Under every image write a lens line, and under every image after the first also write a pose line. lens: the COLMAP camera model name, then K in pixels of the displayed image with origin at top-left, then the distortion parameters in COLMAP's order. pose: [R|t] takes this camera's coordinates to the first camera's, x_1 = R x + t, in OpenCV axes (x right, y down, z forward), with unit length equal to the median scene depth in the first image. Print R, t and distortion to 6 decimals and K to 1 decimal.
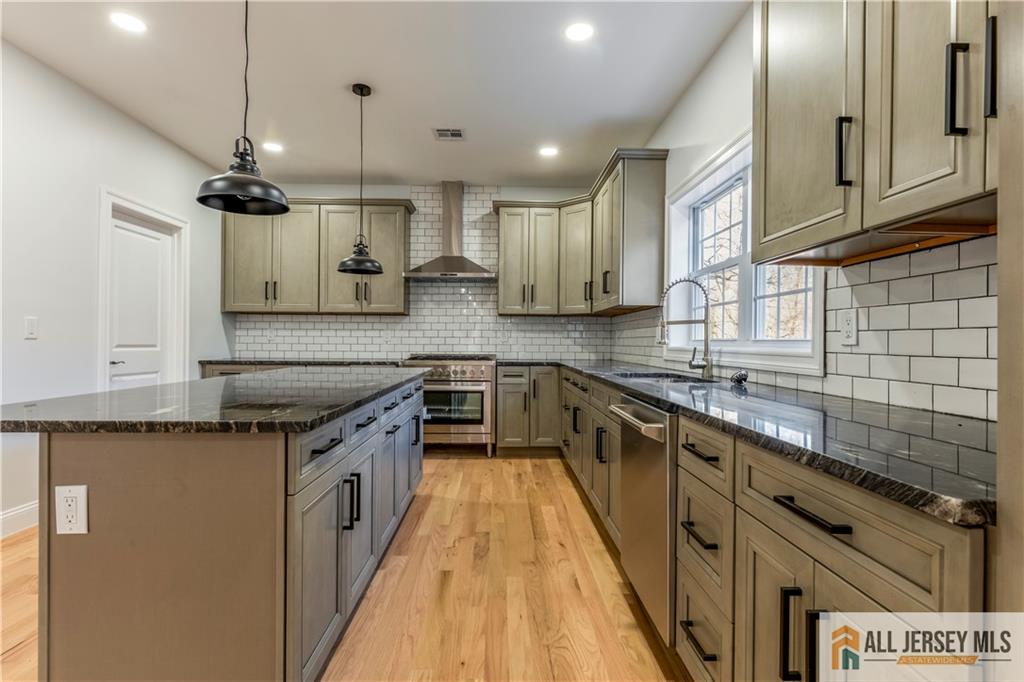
lens RADIAL K [[493.5, 0, 514.3], [0, 493.5, 346.7], [0, 0, 1]] dist [0.001872, -0.001288]
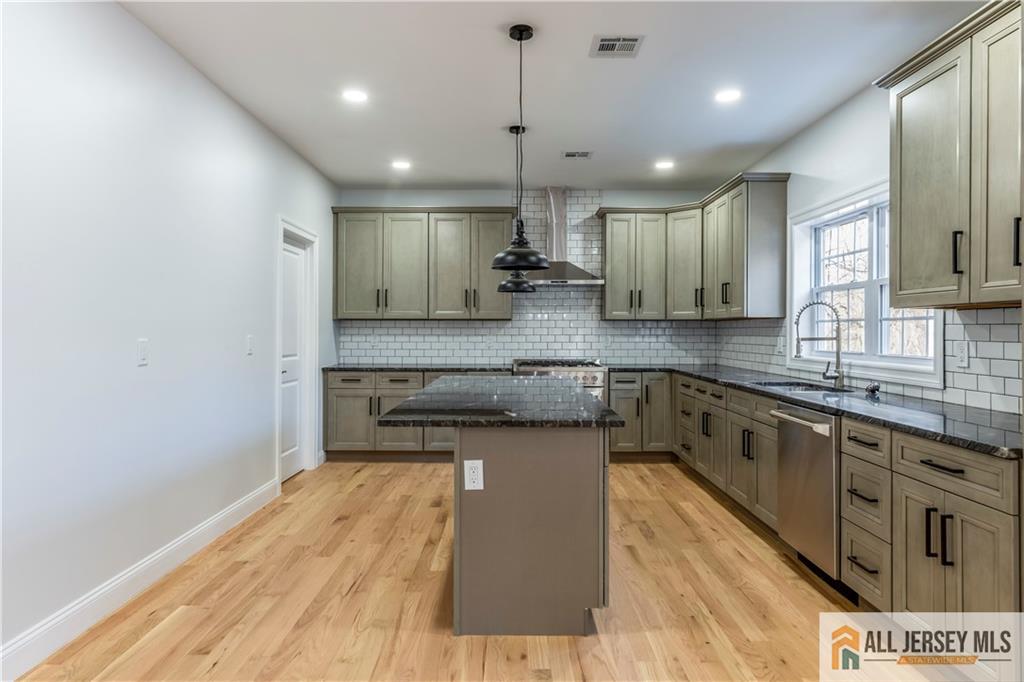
lens RADIAL K [[623.1, 0, 511.8], [0, 623.1, 332.0], [0, 0, 1]] dist [0.003266, 0.001962]
pose [[0.999460, -0.004538, -0.032558, -0.289048], [0.004278, 0.999959, -0.008038, -0.050784], [0.032593, 0.007894, 0.999438, -0.433417]]
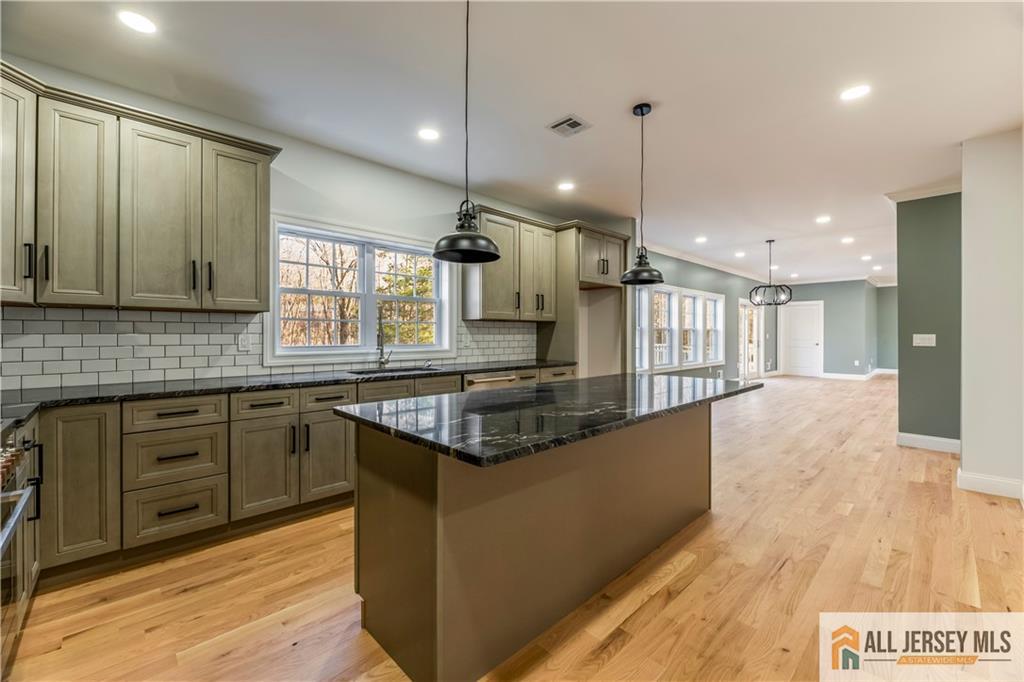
lens RADIAL K [[418.9, 0, 514.4], [0, 418.9, 333.9], [0, 0, 1]] dist [-0.000350, -0.002884]
pose [[-0.672485, -0.007388, 0.740074, -0.799050], [0.000309, 0.999947, 0.010263, -0.057911], [-0.740111, 0.007131, -0.672447, 1.382028]]
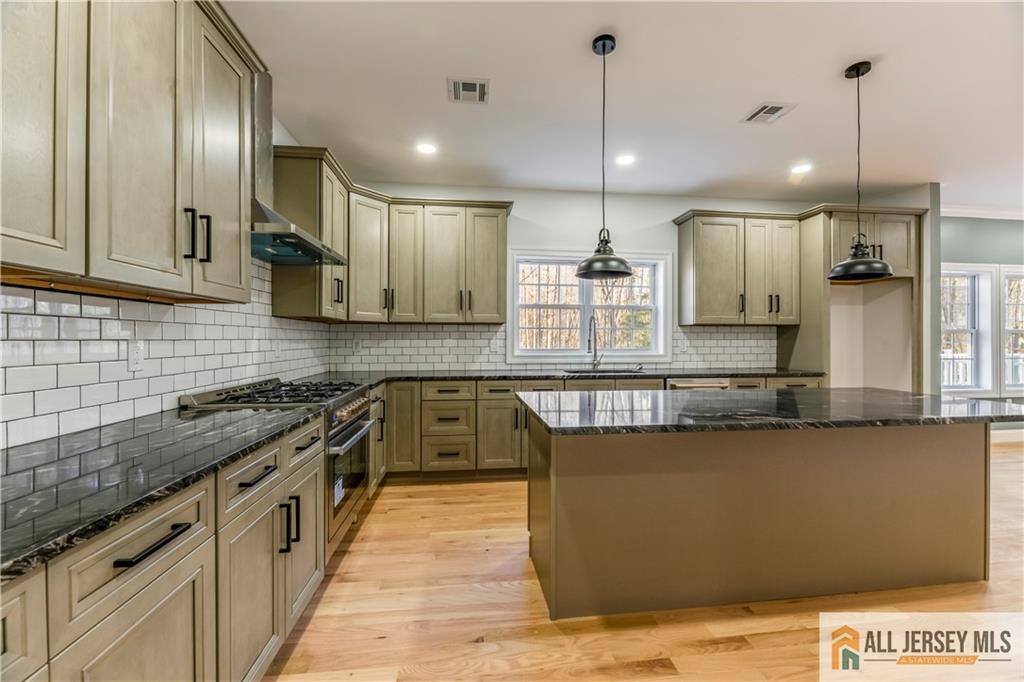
lens RADIAL K [[418.9, 0, 513.1], [0, 418.9, 336.8], [0, 0, 1]] dist [-0.000350, -0.002884]
pose [[-0.091099, -0.001742, 0.995840, -1.007596], [0.007535, 0.999969, 0.002439, -0.059520], [-0.995813, 0.007726, -0.091083, 1.253778]]
